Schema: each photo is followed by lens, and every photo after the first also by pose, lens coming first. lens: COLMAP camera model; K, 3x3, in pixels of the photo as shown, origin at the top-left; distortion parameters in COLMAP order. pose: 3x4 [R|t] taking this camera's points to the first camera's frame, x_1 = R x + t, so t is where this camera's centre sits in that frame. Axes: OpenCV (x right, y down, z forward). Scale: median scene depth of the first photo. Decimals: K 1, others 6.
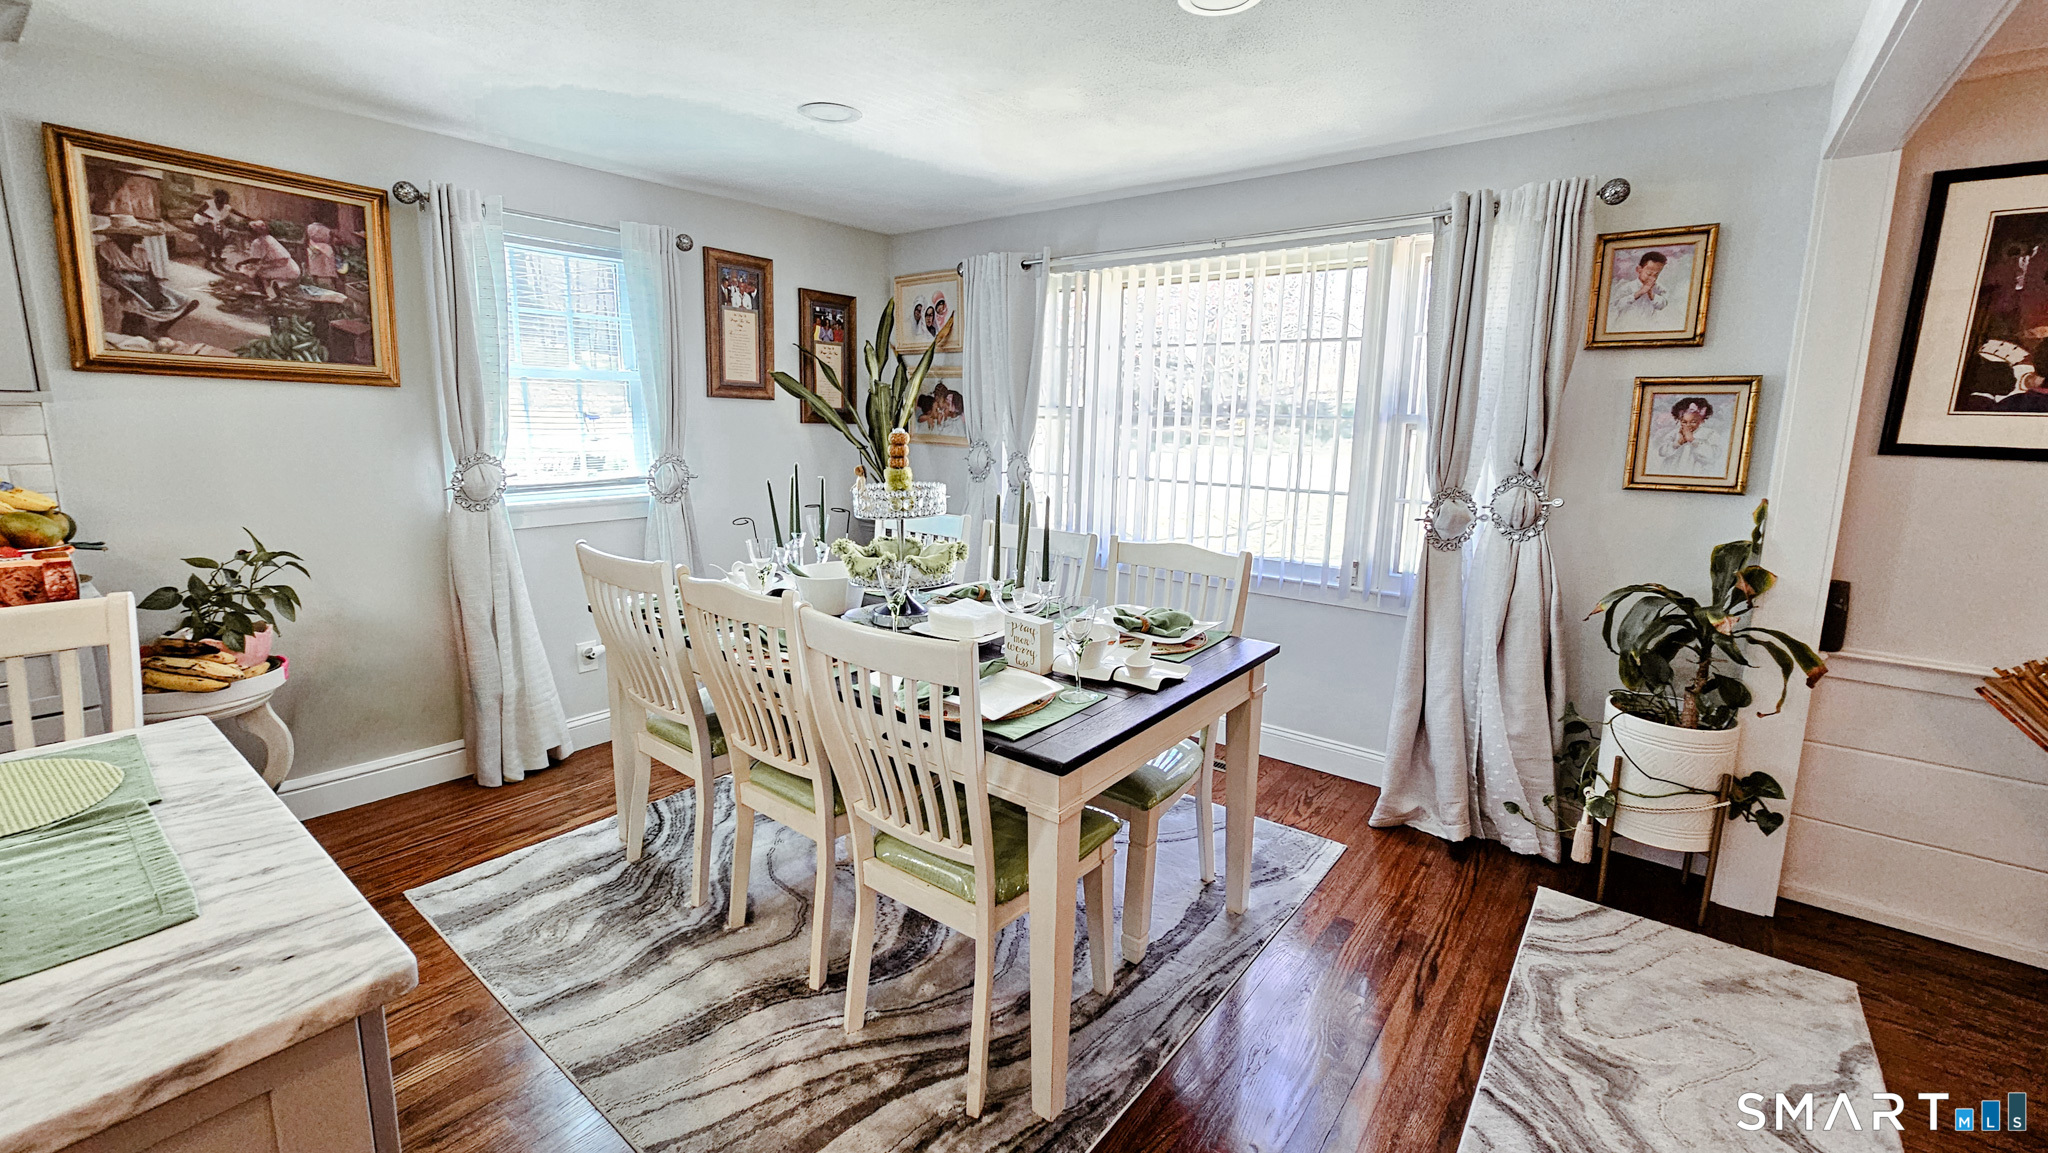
lens RADIAL K [[836.6, 0, 1015.4], [0, 836.6, 570.1], [0, 0, 1]] dist [0.001825, 0.000380]
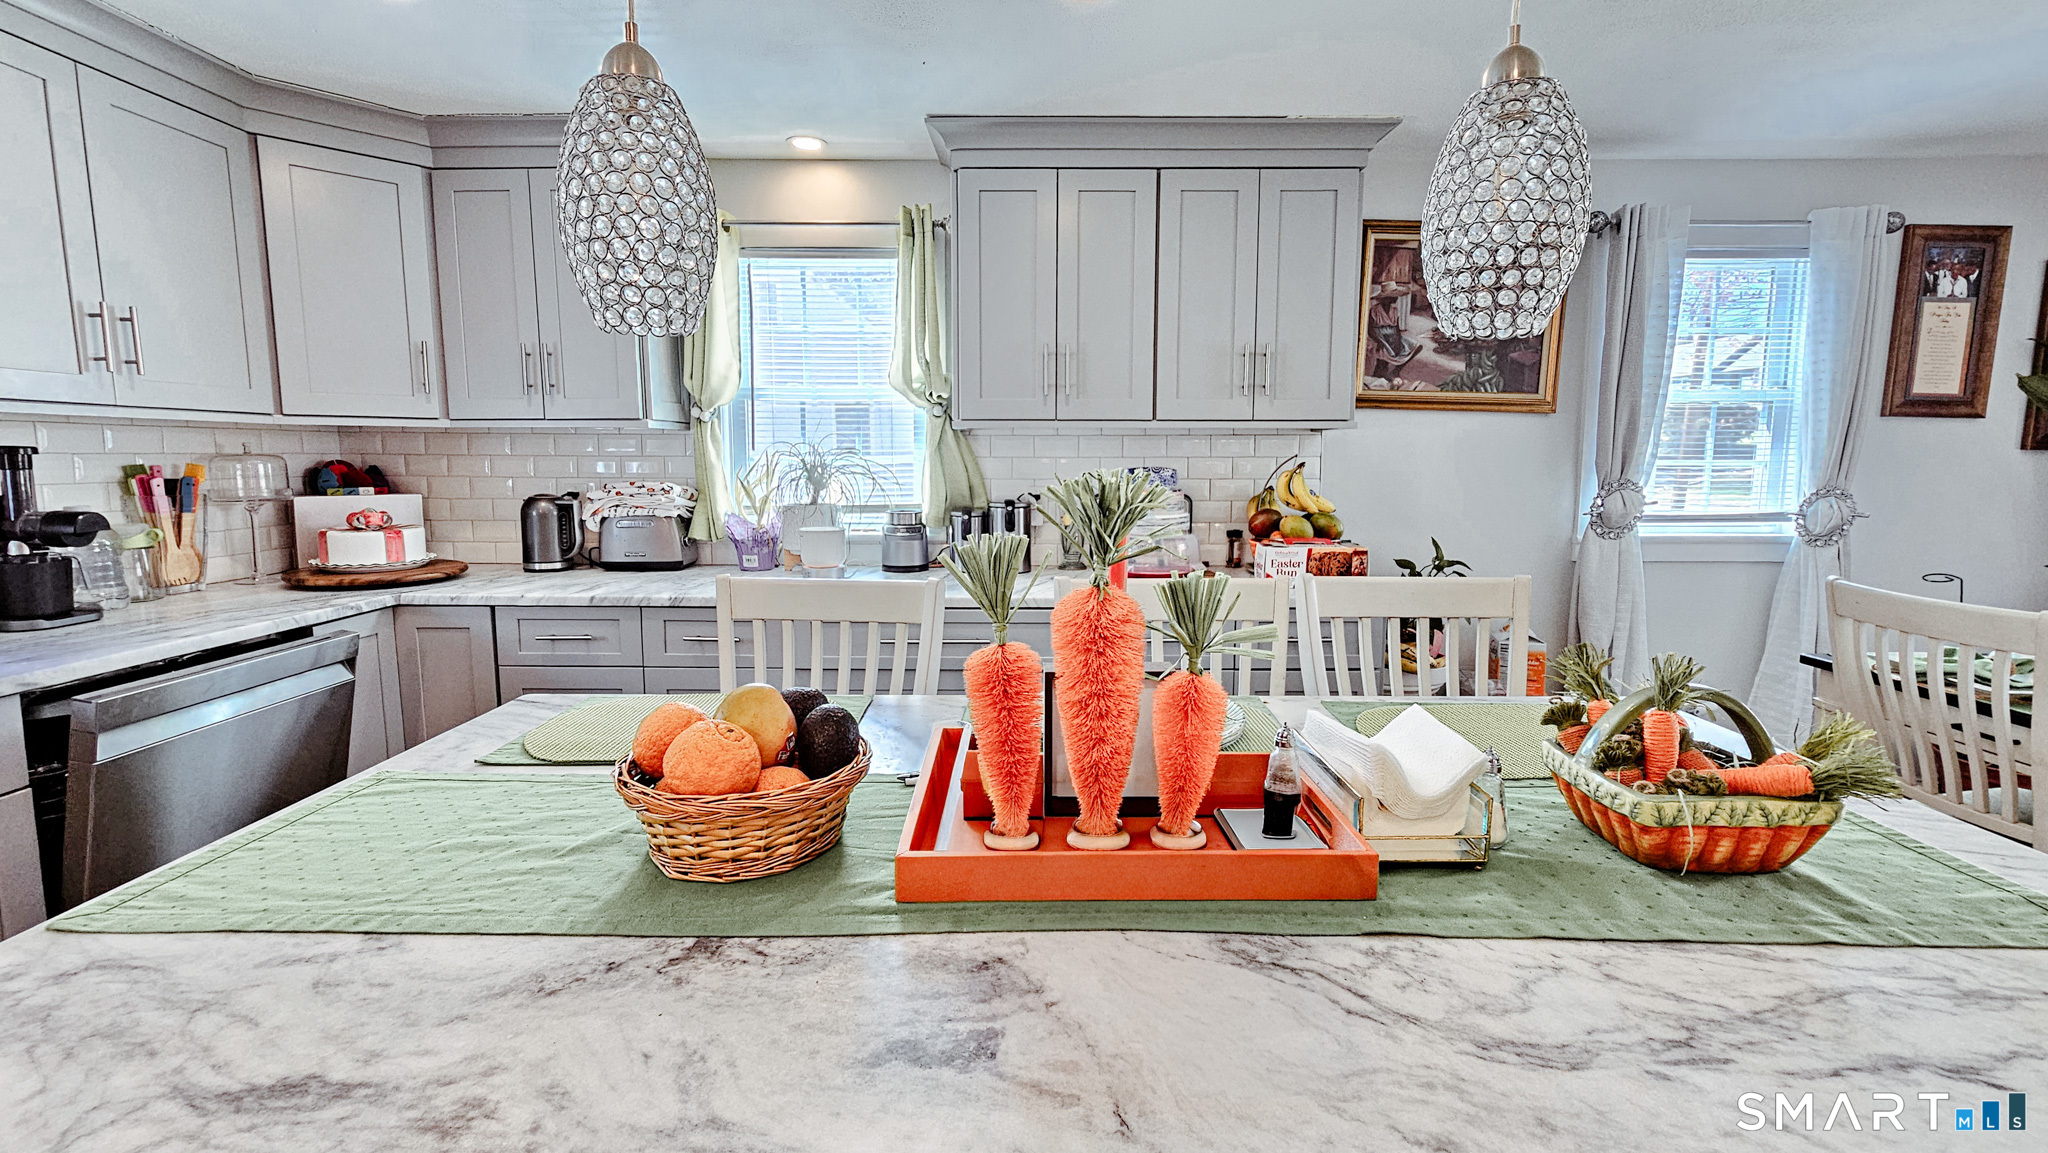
lens RADIAL K [[836.6, 0, 1016.8], [0, 836.6, 567.7], [0, 0, 1]] dist [0.001825, 0.000380]
pose [[0.612454, 0.083677, -0.786065, -0.305216], [-0.139611, 0.990201, -0.003369, 0.060842], [0.778080, 0.111807, 0.618135, -0.117112]]
